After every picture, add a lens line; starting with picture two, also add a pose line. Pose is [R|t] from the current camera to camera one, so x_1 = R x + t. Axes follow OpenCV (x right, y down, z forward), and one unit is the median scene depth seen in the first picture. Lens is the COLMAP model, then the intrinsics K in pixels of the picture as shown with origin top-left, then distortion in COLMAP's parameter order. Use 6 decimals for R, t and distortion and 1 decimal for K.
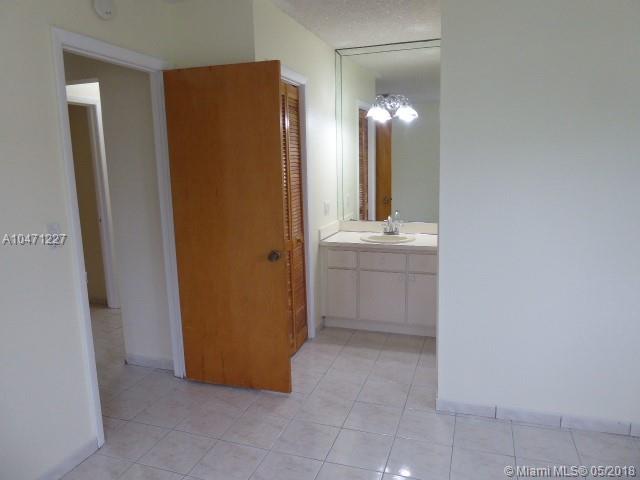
lens RADIAL K [[456.8, 0, 321.6], [0, 456.8, 240.8], [0, 0, 1]] dist [-0.029503, 0.007161]
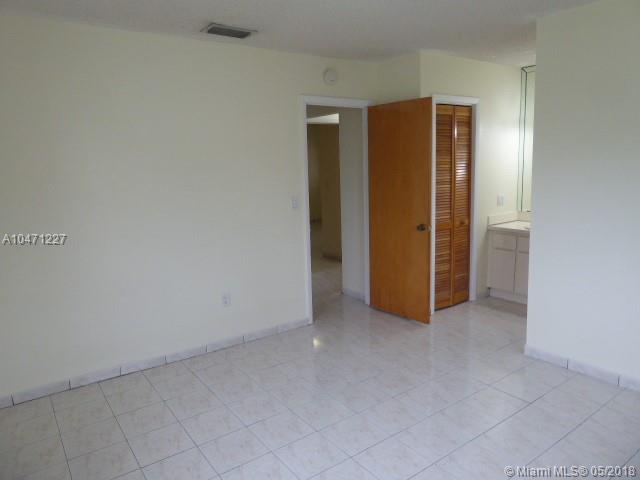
lens RADIAL K [[456.8, 0, 319.7], [0, 456.8, 239.6], [0, 0, 1]] dist [-0.029503, 0.007161]
pose [[0.814471, 0.093052, -0.572694, 0.381618], [-0.087503, 0.995466, 0.037300, 0.035969], [0.573569, 0.019732, 0.818920, -0.322833]]
